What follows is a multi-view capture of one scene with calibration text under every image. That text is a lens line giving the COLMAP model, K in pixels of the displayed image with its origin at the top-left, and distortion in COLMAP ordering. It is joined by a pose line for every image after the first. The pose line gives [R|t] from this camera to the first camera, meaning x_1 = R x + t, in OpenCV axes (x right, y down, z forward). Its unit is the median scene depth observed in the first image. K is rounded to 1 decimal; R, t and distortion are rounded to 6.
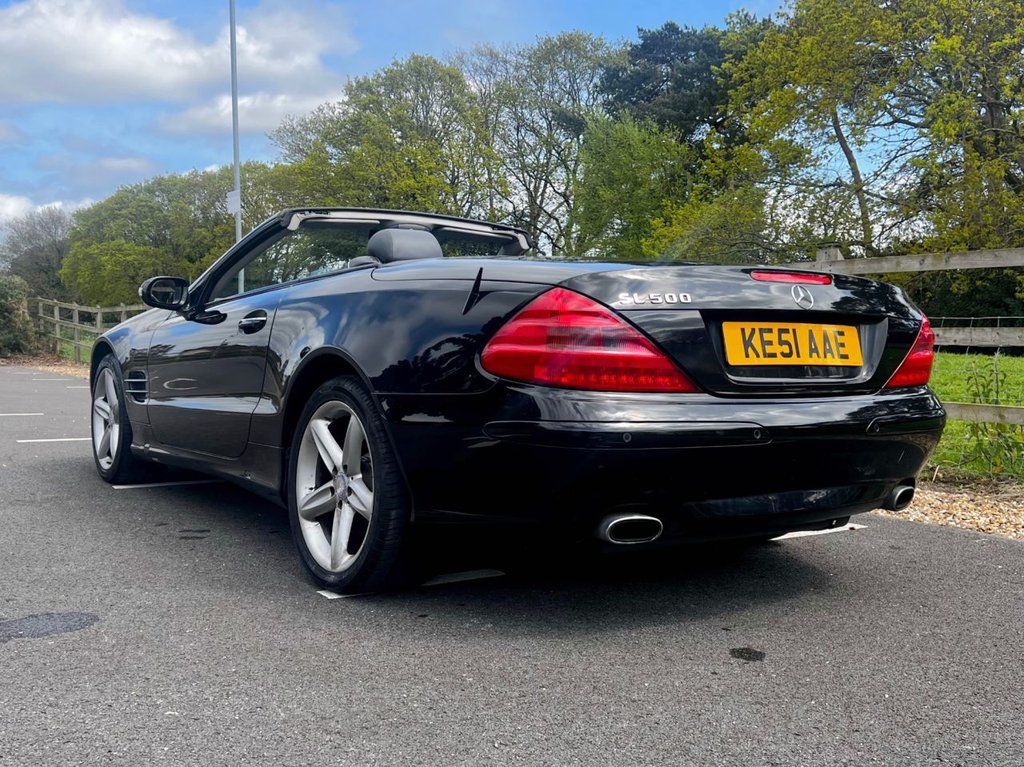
lens RADIAL K [[1088.1, 0, 513.1], [0, 1088.1, 401.8], [0, 0, 1]] dist [0.096805, -0.219336]
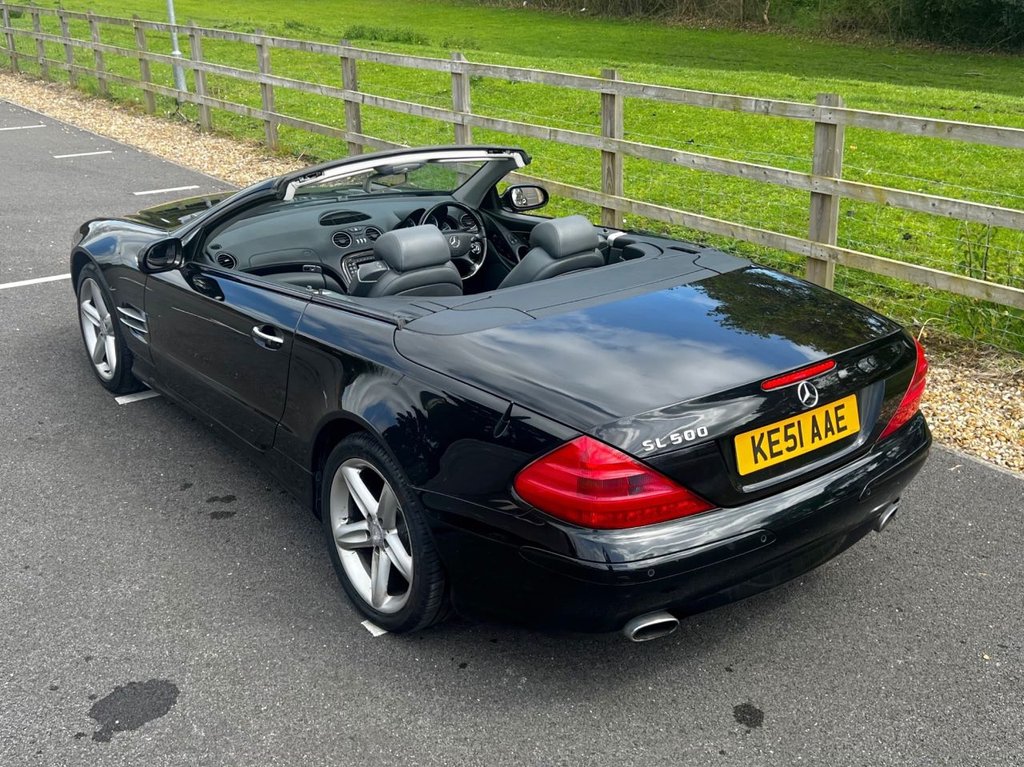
lens RADIAL K [[1158.9, 0, 528.7], [0, 1158.9, 385.3], [0, 0, 1]] dist [0.098503, -0.240037]
pose [[0.998411, -0.037494, 0.042062, -0.055340], [0.023170, 0.953632, 0.300081, -0.444588], [-0.051363, -0.298630, 0.952986, -0.068170]]
